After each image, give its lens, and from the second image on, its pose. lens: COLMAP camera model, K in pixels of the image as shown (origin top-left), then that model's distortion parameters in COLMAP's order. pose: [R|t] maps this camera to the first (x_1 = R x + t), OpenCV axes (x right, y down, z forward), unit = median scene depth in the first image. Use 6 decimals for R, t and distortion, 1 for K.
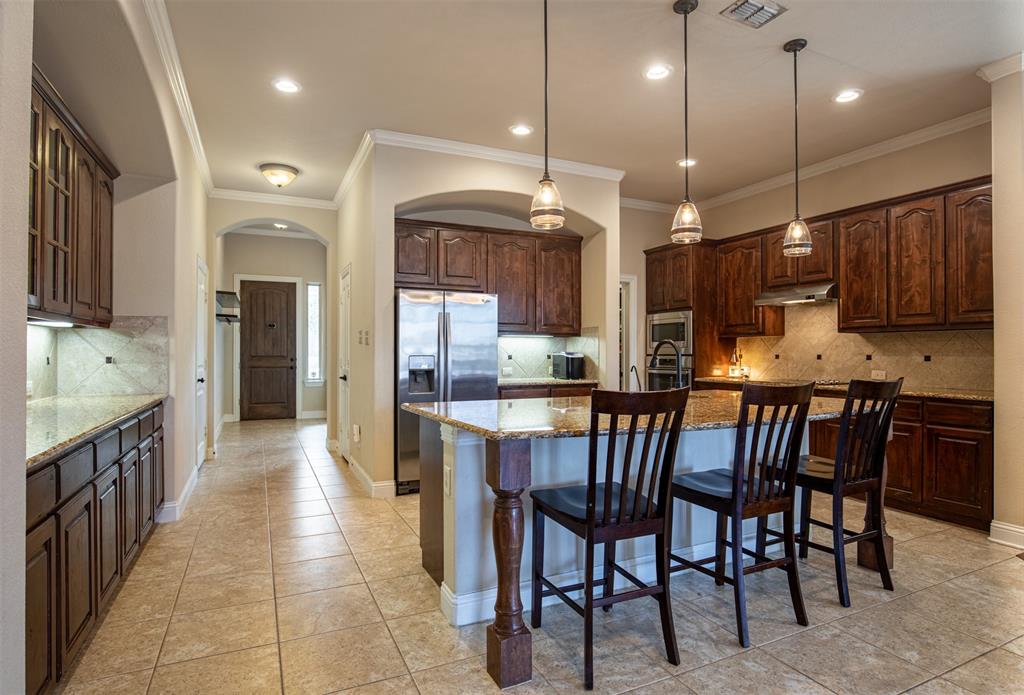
lens RADIAL K [[538.5, 0, 511.3], [0, 538.5, 349.2], [0, 0, 1]] dist [-0.020076, 0.000833]
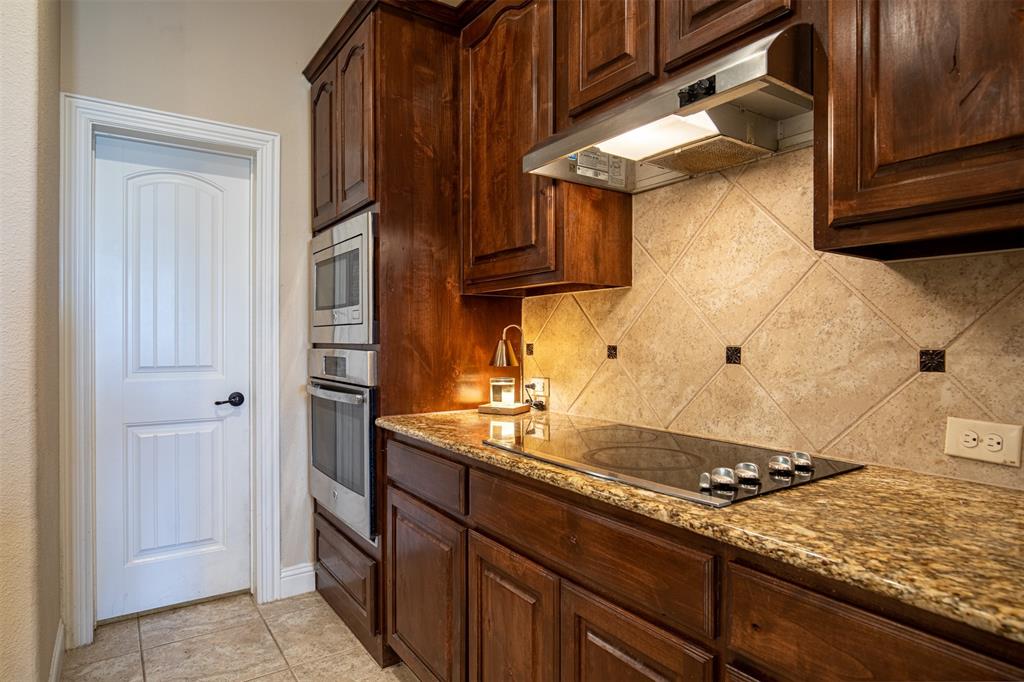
lens RADIAL K [[585.6, 0, 512.0], [0, 585.6, 341.0], [0, 0, 1]] dist [-0.004939, -0.000697]
pose [[0.986920, -0.002332, 0.161196, 0.416047], [0.000312, 0.999921, 0.012557, 0.003310], [-0.161213, -0.012342, 0.986842, 0.723848]]
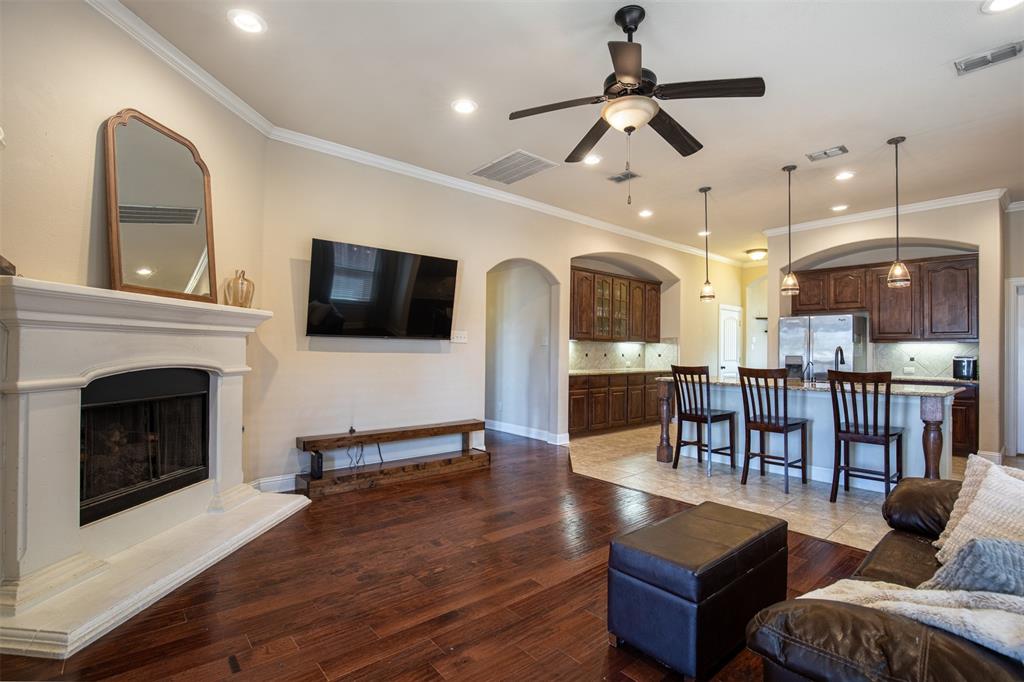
lens RADIAL K [[470.1, 0, 511.7], [0, 470.1, 343.5], [0, 0, 1]] dist [-0.037346, 0.007234]
pose [[0.256377, -0.011452, -0.966509, 0.888867], [-0.007054, 0.999881, -0.013719, -0.000450], [0.966551, 0.010335, 0.256266, -0.190799]]
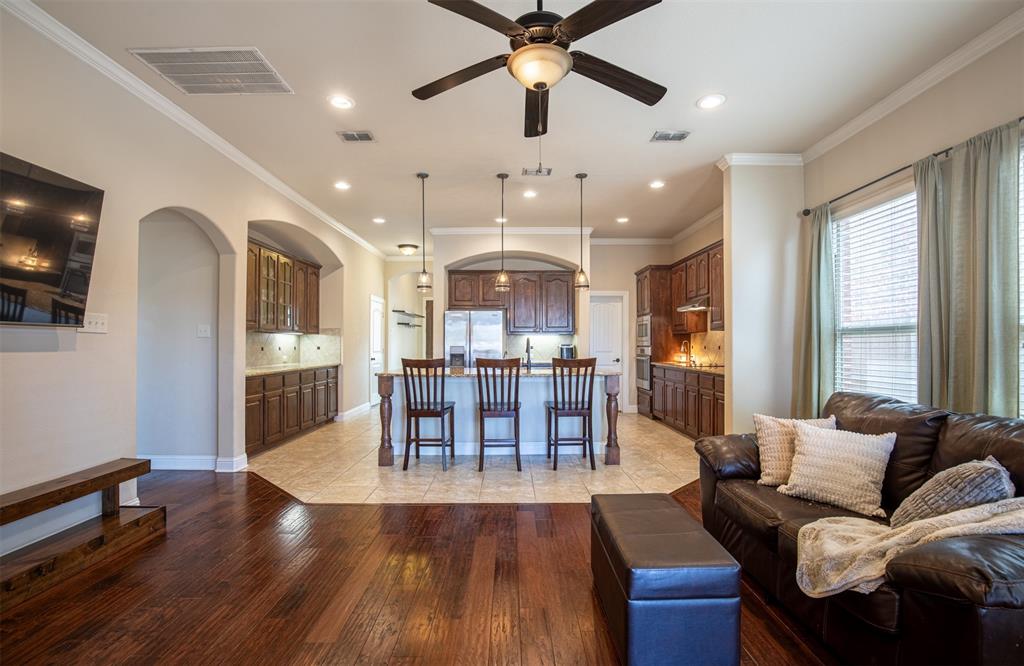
lens RADIAL K [[467.6, 0, 512.3], [0, 467.6, 339.4], [0, 0, 1]] dist [-0.029312, 0.000463]
pose [[0.906410, -0.005513, -0.422363, 0.606754], [0.003438, 0.999978, -0.005675, -0.001847], [0.422385, 0.003692, 0.906409, -0.333144]]
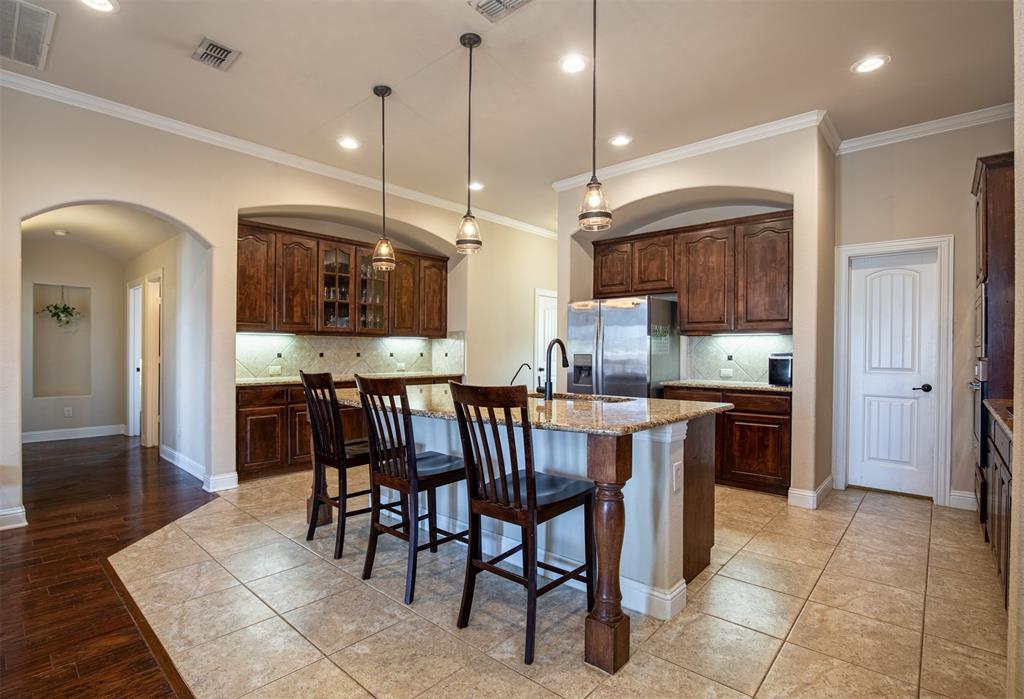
lens RADIAL K [[493.2, 0, 511.3], [0, 493.2, 352.9], [0, 0, 1]] dist [-0.029865, 0.000276]
pose [[0.388774, 0.005975, -0.921314, 0.707944], [-0.000671, 0.999981, 0.006202, 0.001593], [0.921333, -0.001793, 0.388771, 0.369756]]
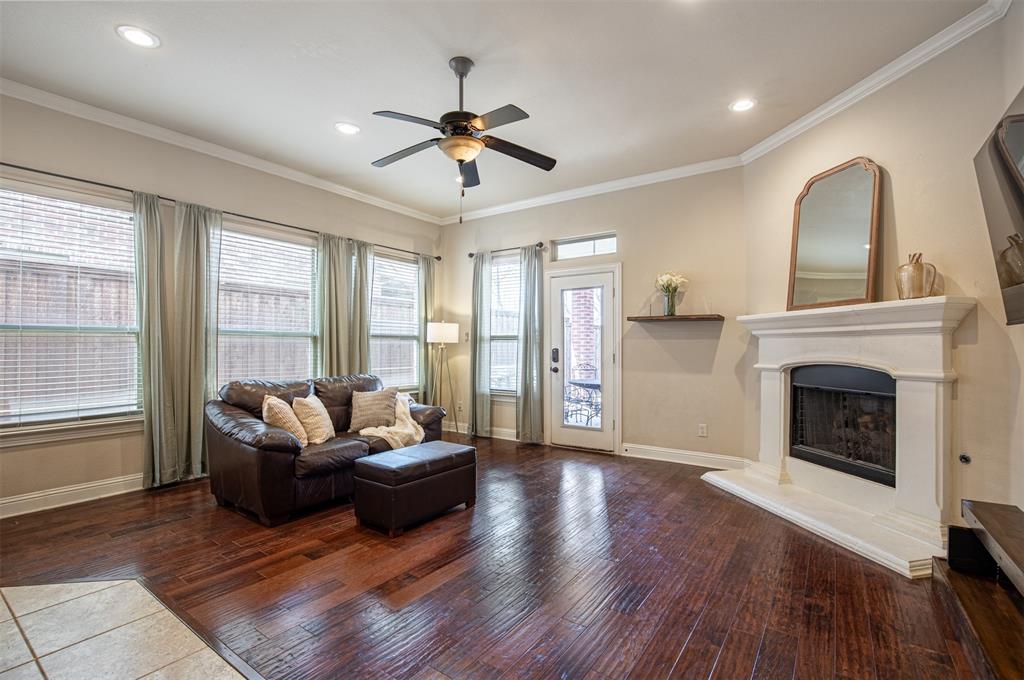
lens RADIAL K [[466.7, 0, 512.3], [0, 466.7, 344.6], [0, 0, 1]] dist [-0.030018, 0.000352]
pose [[-0.493602, -0.000270, 0.869688, -0.078578], [-0.007469, 0.999964, -0.003928, 0.001434], [-0.869656, -0.008435, -0.493587, 0.278943]]
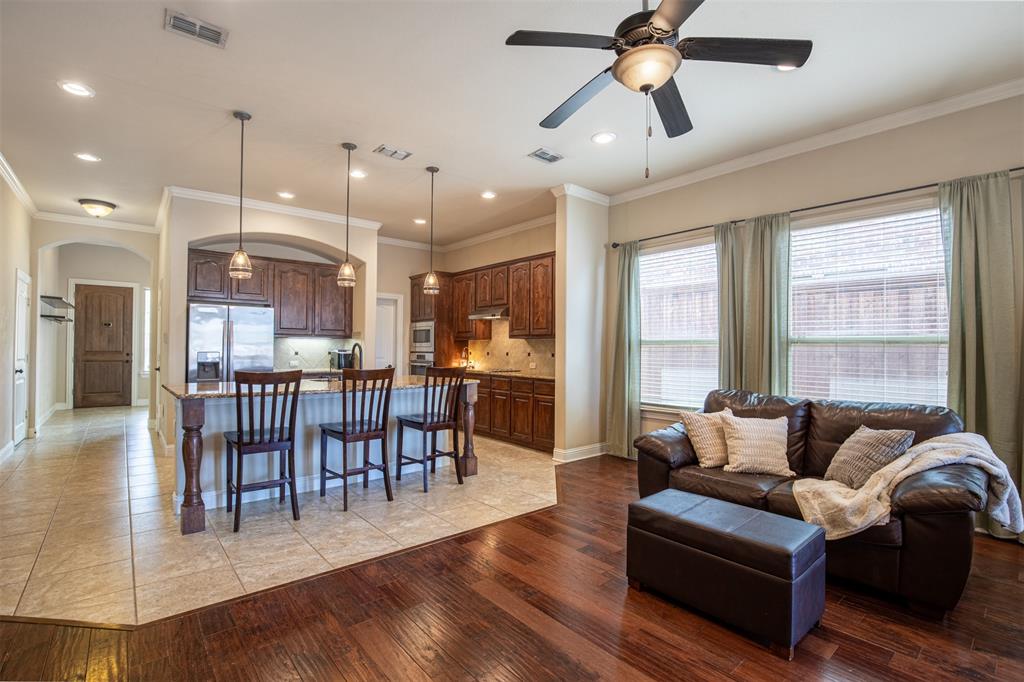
lens RADIAL K [[470.1, 0, 511.7], [0, 470.1, 343.5], [0, 0, 1]] dist [-0.037346, 0.007234]
pose [[0.965884, 0.008776, 0.258825, 0.243585], [-0.007352, 0.999952, -0.006466, -0.006905], [-0.258870, 0.004343, 0.965903, -0.303091]]
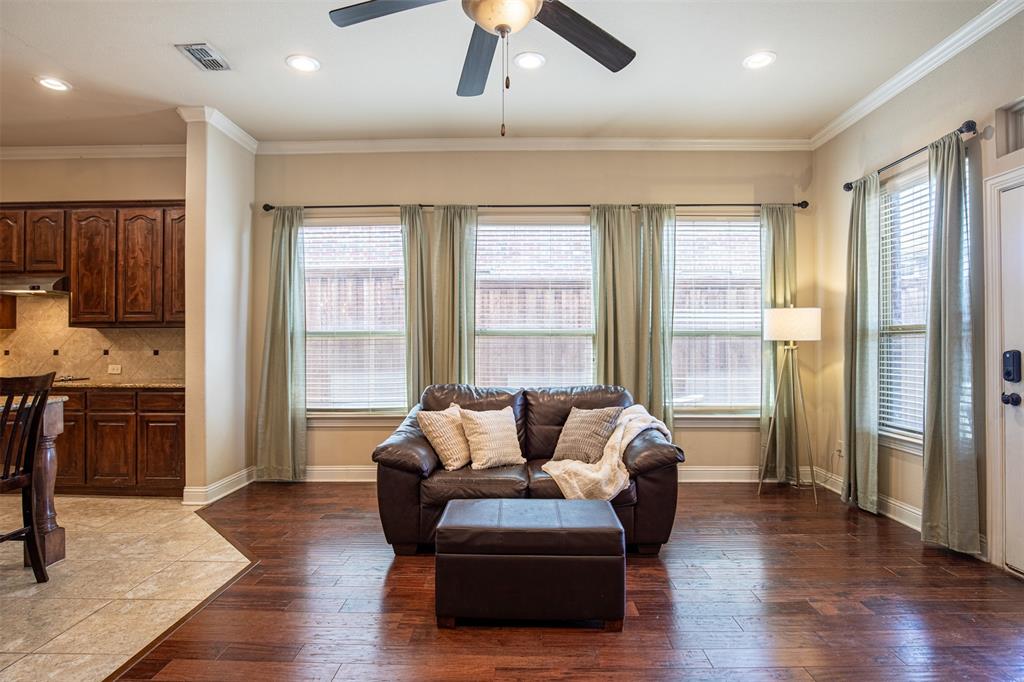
lens RADIAL K [[526.9, 0, 512.5], [0, 526.9, 342.8], [0, 0, 1]] dist [-0.030652, 0.009513]
pose [[0.445003, 0.003395, 0.895522, 0.119993], [-0.001208, 0.999994, -0.003191, -0.000556], [-0.895528, 0.000338, 0.445005, -0.125269]]
